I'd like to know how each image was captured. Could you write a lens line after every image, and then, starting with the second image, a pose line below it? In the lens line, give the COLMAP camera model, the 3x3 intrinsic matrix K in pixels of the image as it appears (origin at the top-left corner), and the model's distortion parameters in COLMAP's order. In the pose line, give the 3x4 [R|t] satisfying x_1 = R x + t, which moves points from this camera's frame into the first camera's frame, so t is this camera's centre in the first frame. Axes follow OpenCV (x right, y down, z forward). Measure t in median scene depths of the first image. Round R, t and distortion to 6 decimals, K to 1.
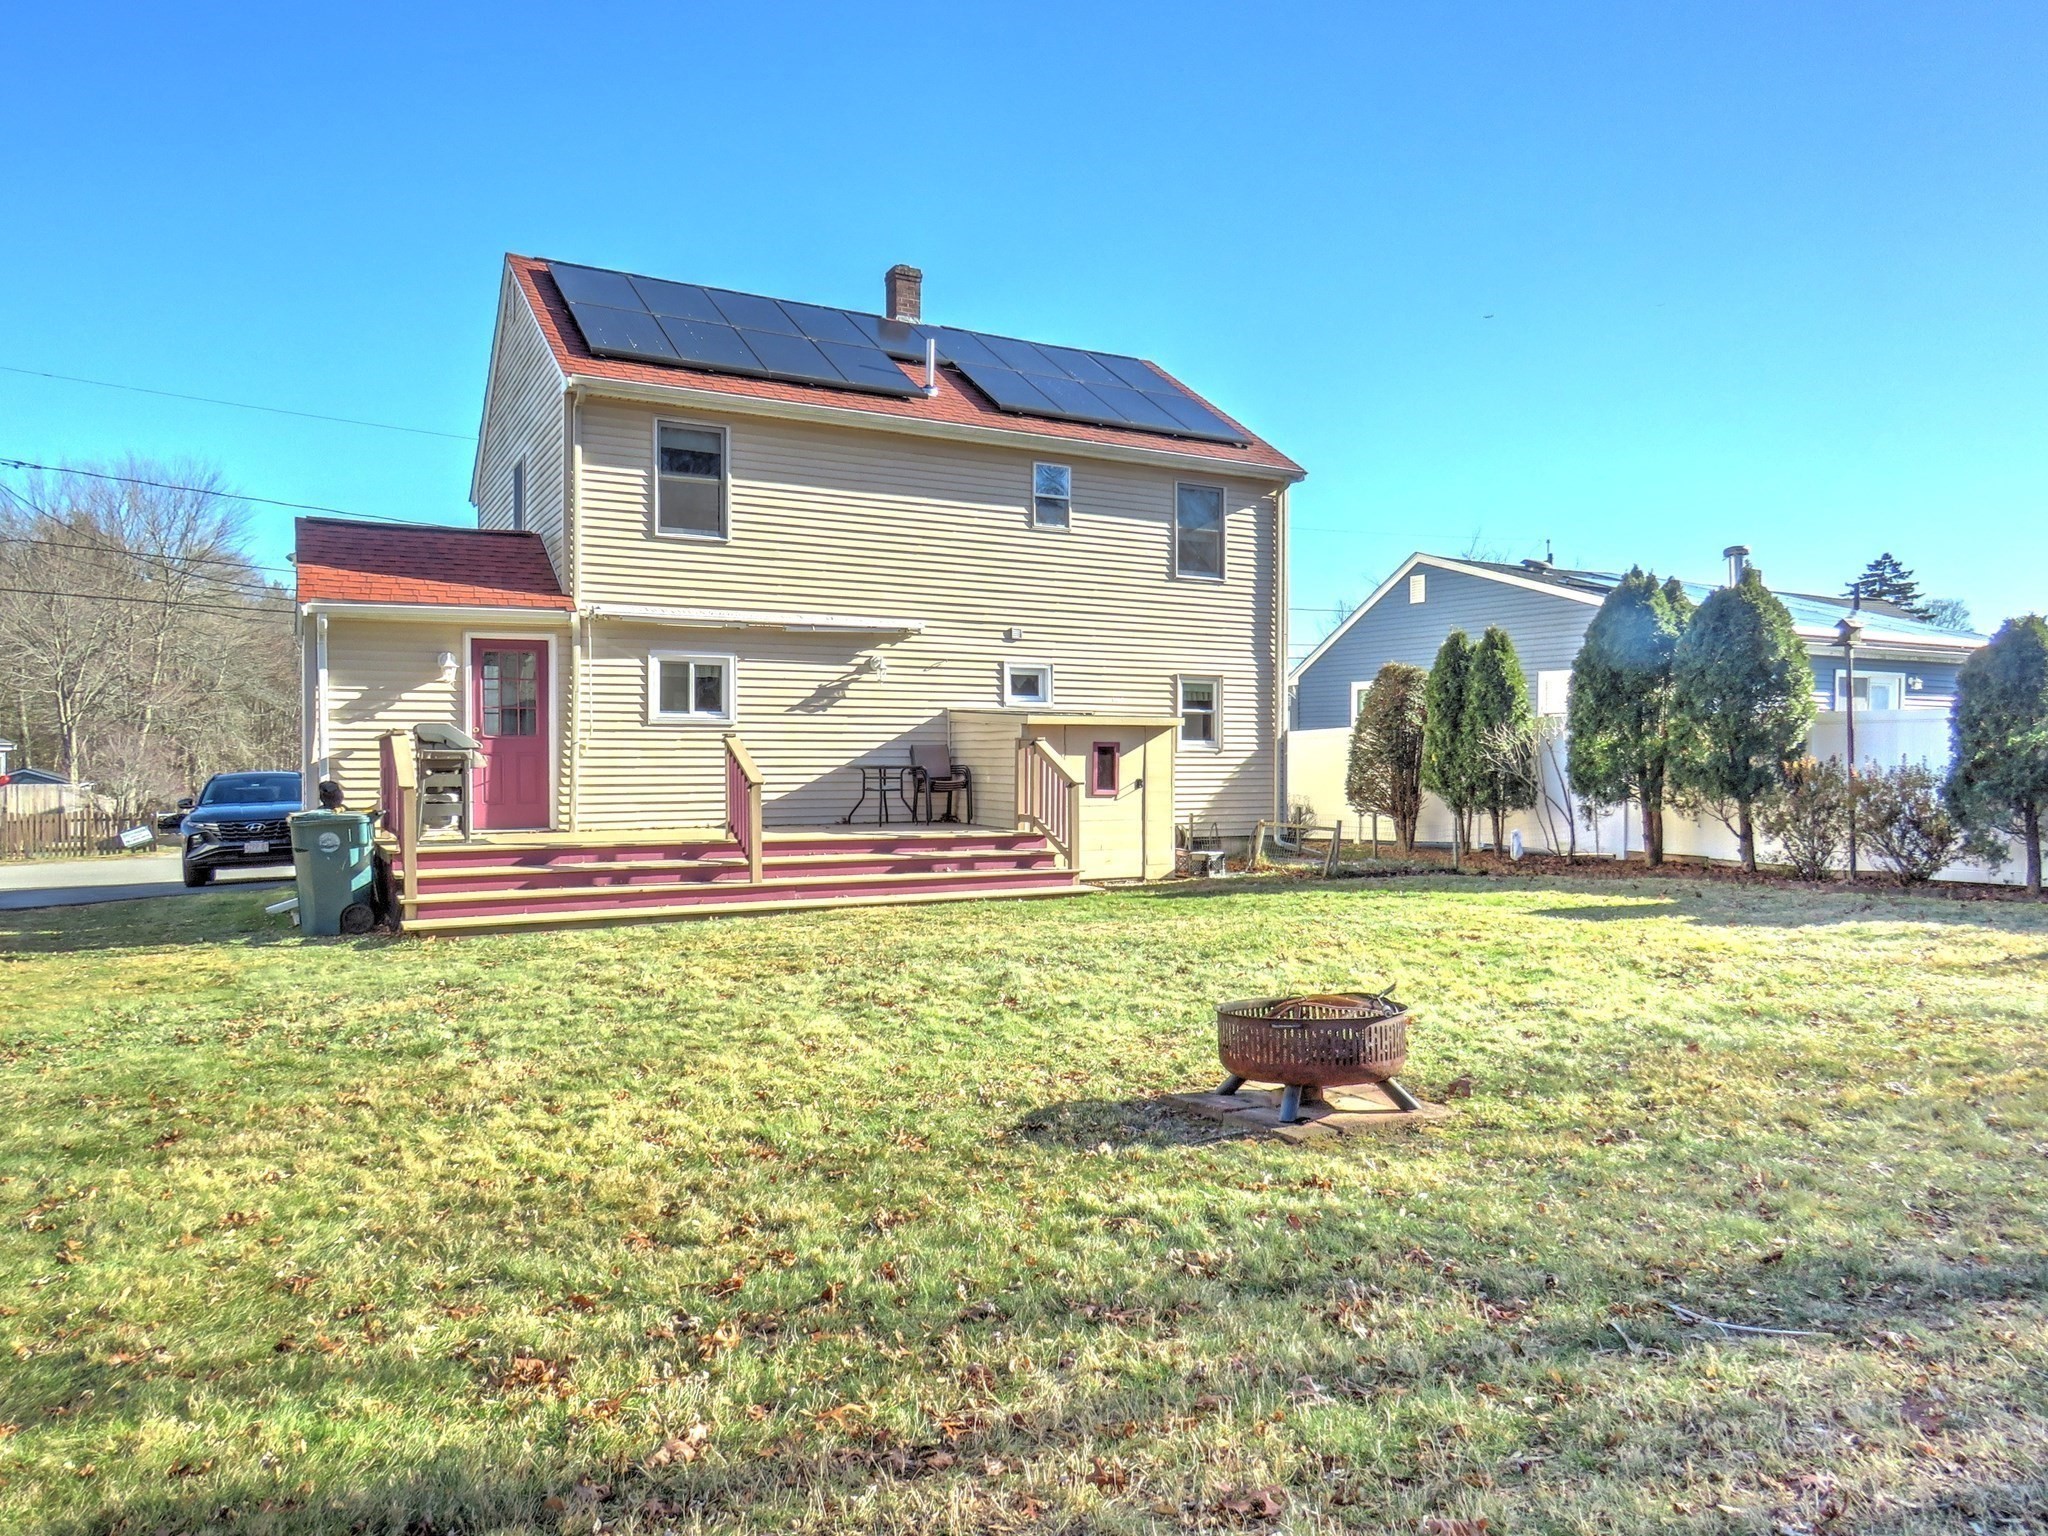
lens RADIAL K [[1326.6, 0, 1000.2], [0, 1326.6, 766.3], [0, 0, 1]] dist [0.001599, 0.003554]
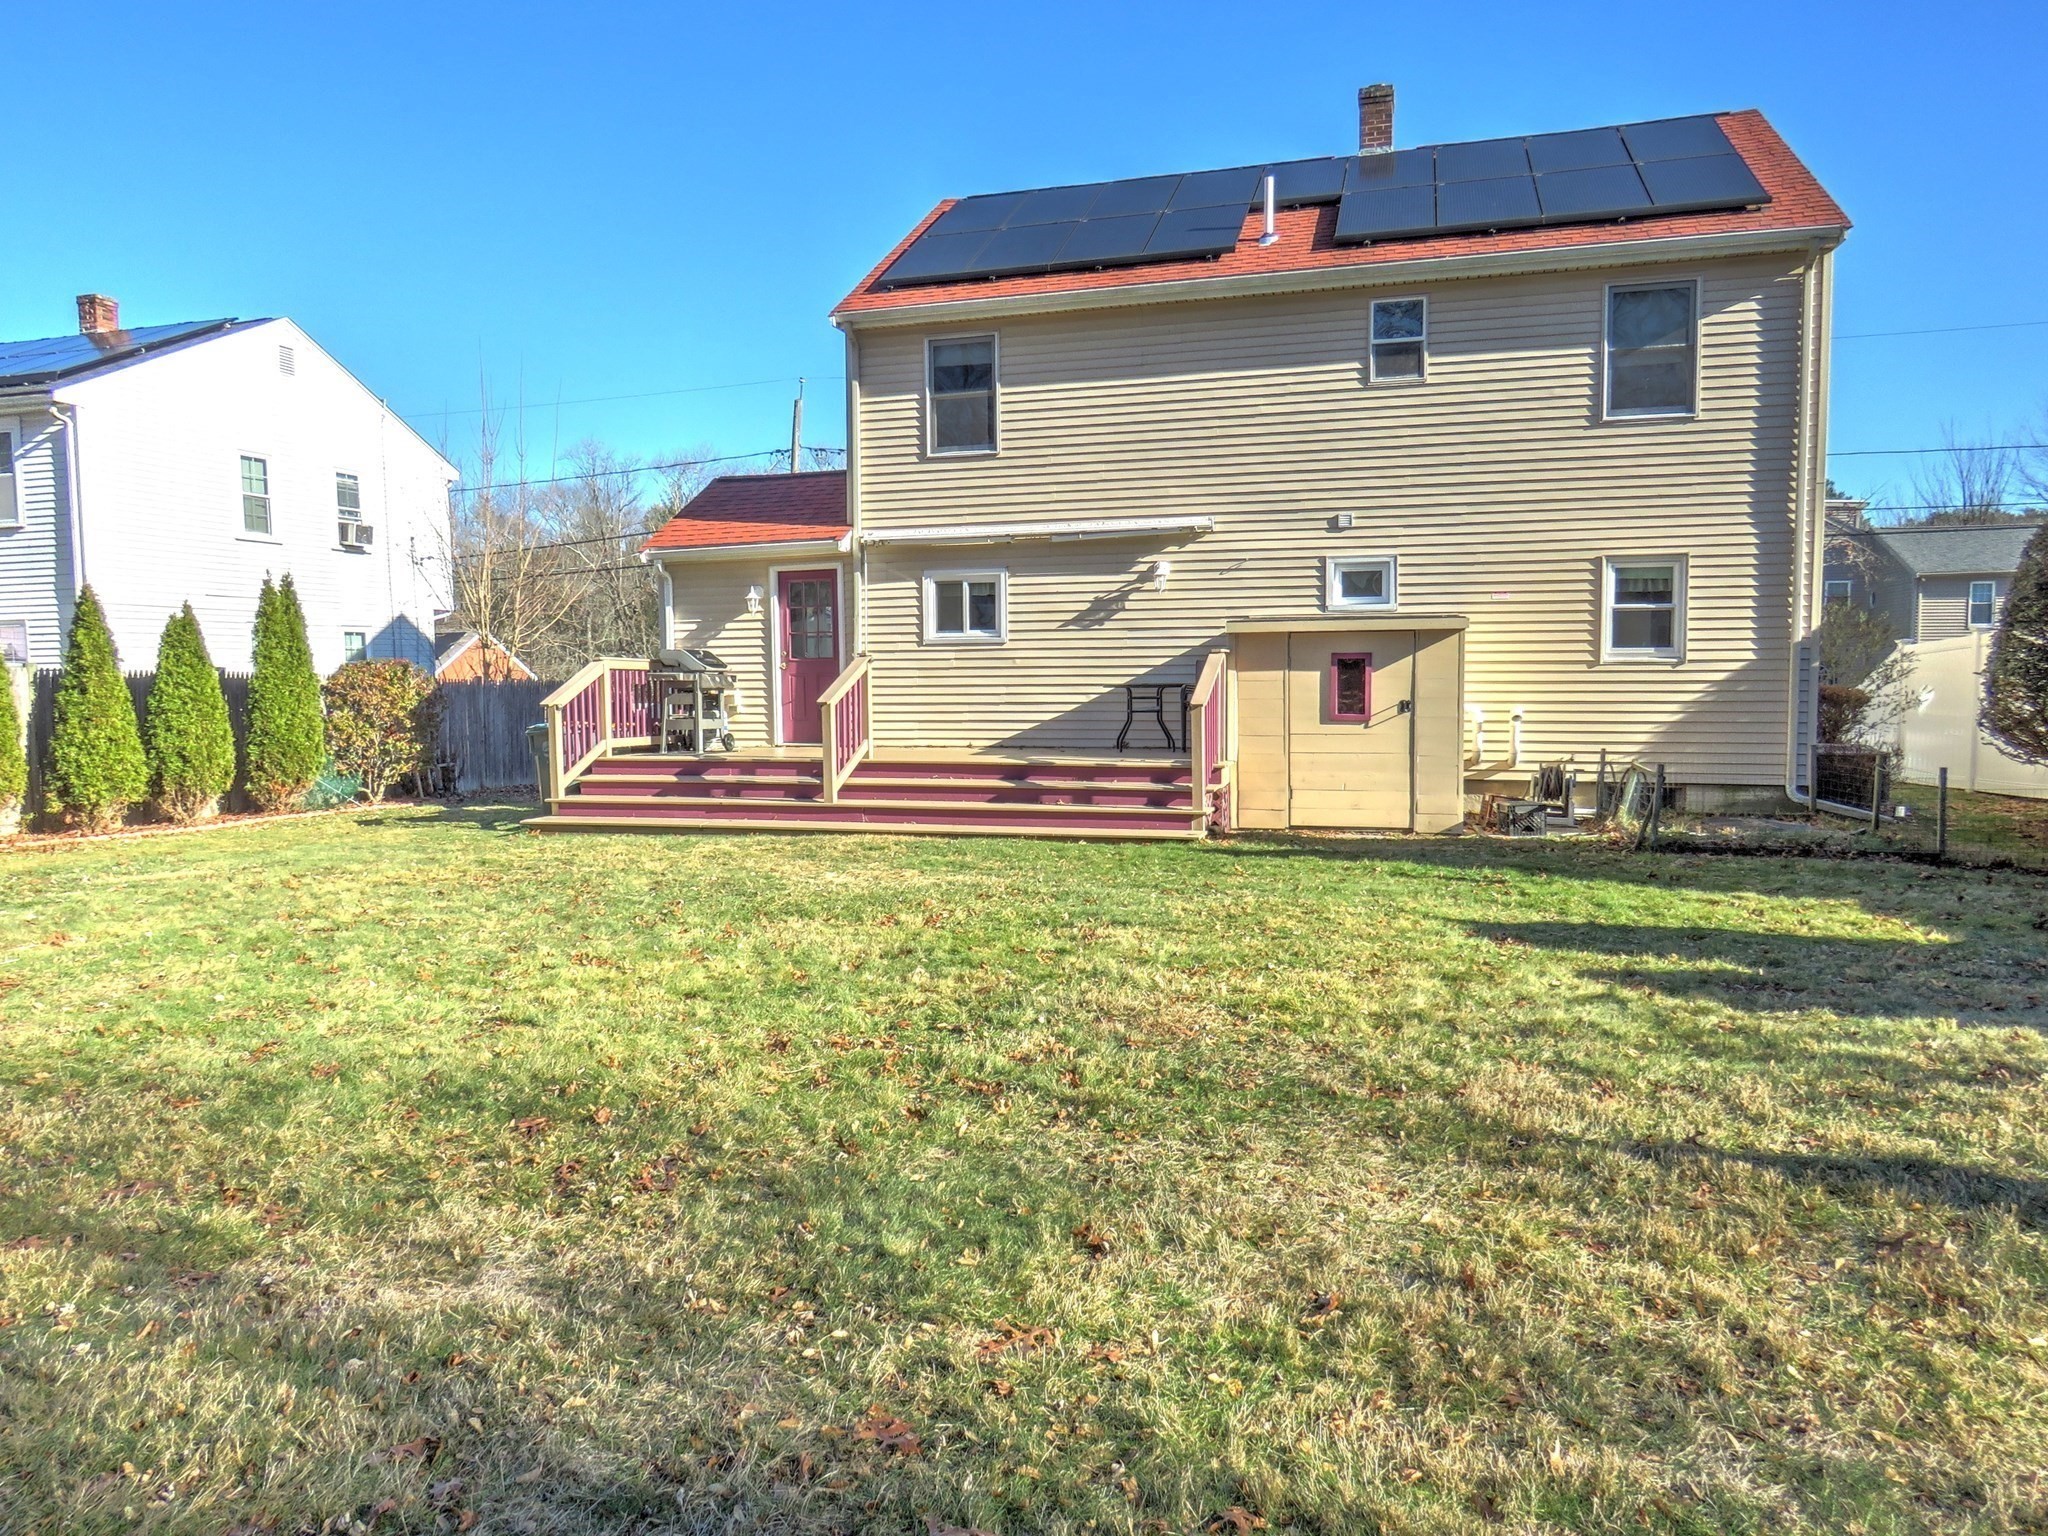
lens RADIAL K [[1377.6, 0, 1024.0], [0, 1377.6, 768.0], [0, 0, 1]] dist [-0.005221, 0.003137]
pose [[0.716573, 0.040663, -0.696326, 0.501951], [0.003979, 0.998045, 0.062377, -0.002524], [0.697501, -0.047468, 0.715010, 0.274242]]
